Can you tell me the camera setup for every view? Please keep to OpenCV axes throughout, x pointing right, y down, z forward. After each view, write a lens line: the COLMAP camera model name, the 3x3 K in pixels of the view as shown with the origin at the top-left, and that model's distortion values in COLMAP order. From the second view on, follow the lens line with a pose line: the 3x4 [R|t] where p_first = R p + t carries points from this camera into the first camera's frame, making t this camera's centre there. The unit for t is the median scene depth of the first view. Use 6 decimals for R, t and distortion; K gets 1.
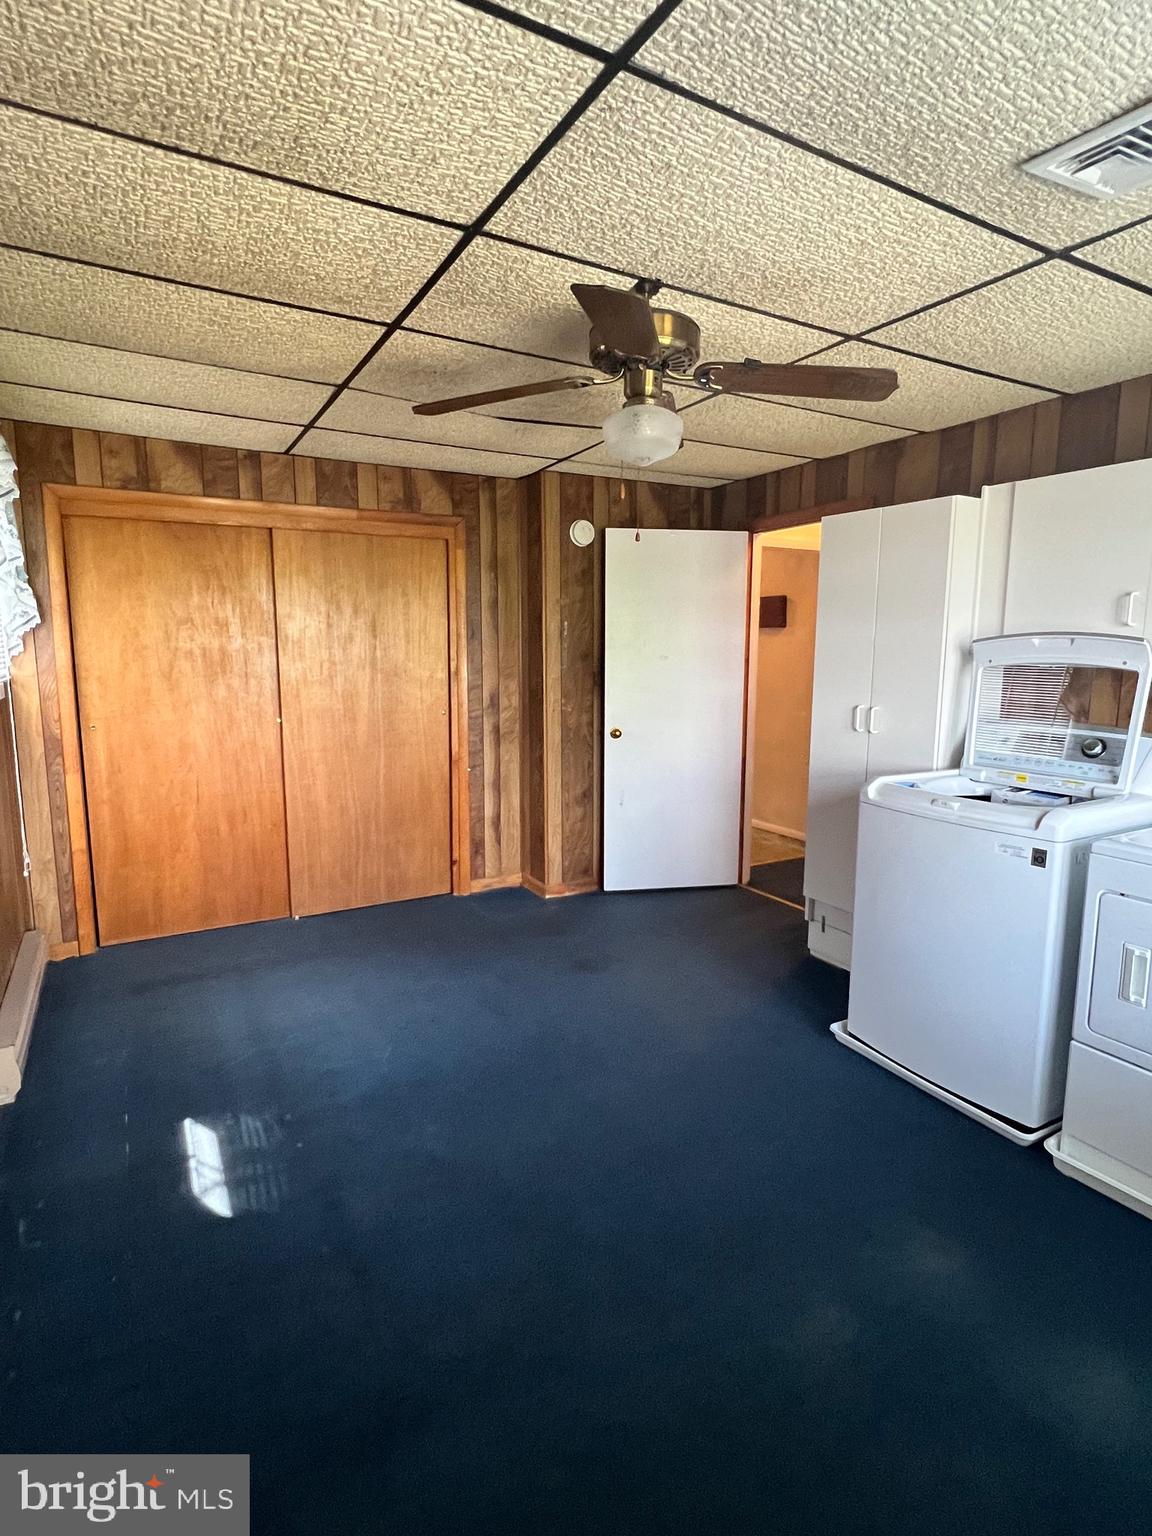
lens RADIAL K [[795.0, 0, 576.9], [0, 795.0, 755.2], [0, 0, 1]] dist [0.004930, -0.000701]
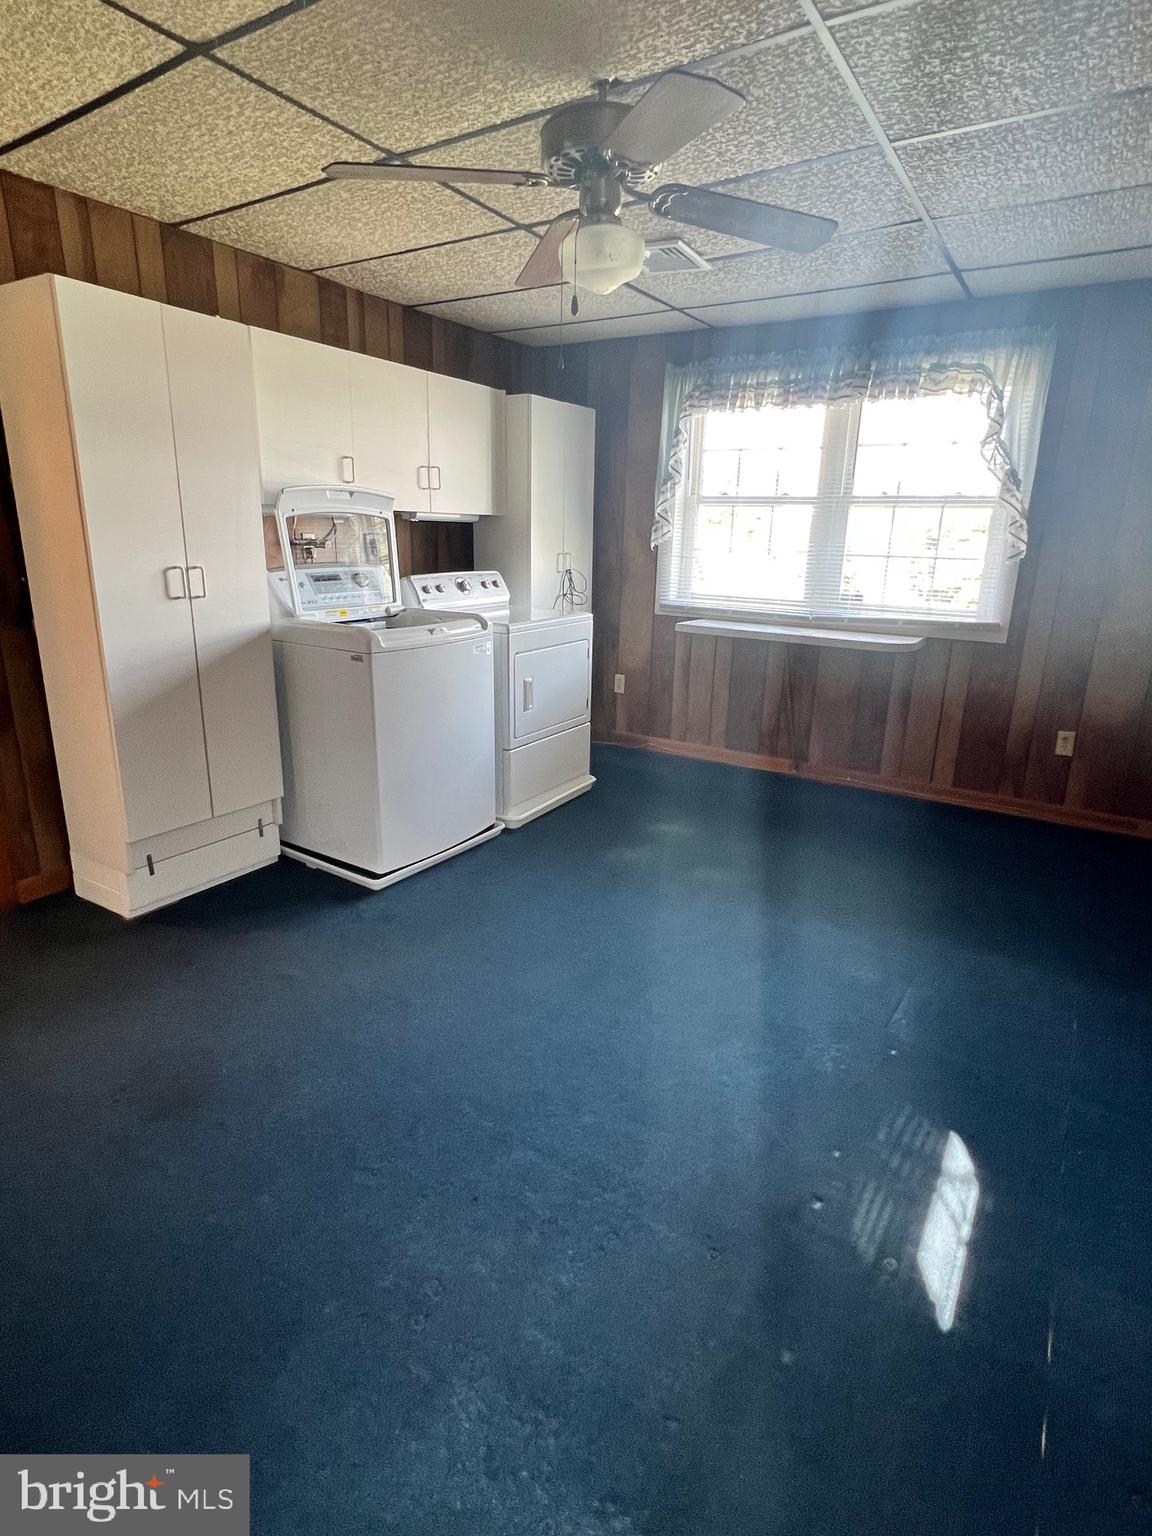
lens RADIAL K [[795.0, 0, 576.9], [0, 795.0, 755.2], [0, 0, 1]] dist [0.004930, -0.000701]
pose [[-0.457438, -0.261401, 0.849953, -0.481947], [0.096348, 0.935622, 0.339602, -0.103287], [-0.884007, 0.237237, -0.402803, 0.878515]]
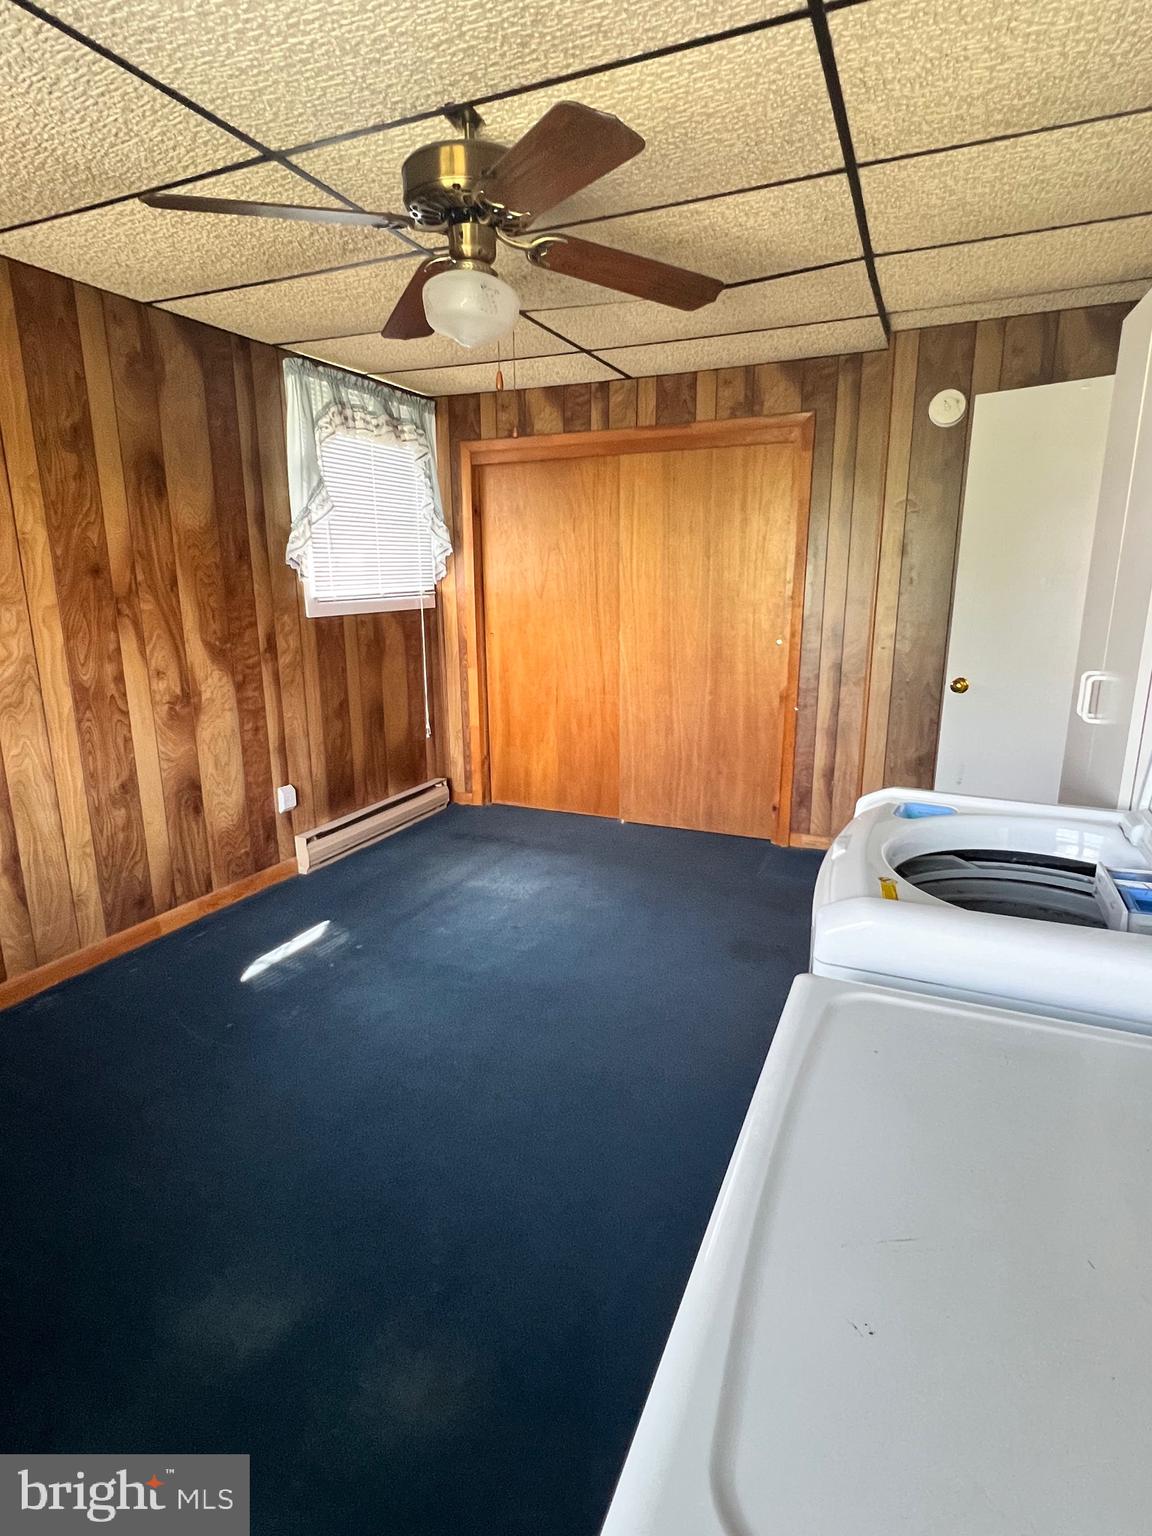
lens RADIAL K [[795.0, 0, 576.9], [0, 795.0, 755.2], [0, 0, 1]] dist [0.004930, -0.000701]
pose [[0.601540, 0.176475, -0.779106, 0.501054], [-0.101546, 0.984274, 0.144545, -0.041043], [0.792362, -0.007834, 0.610001, 0.323505]]
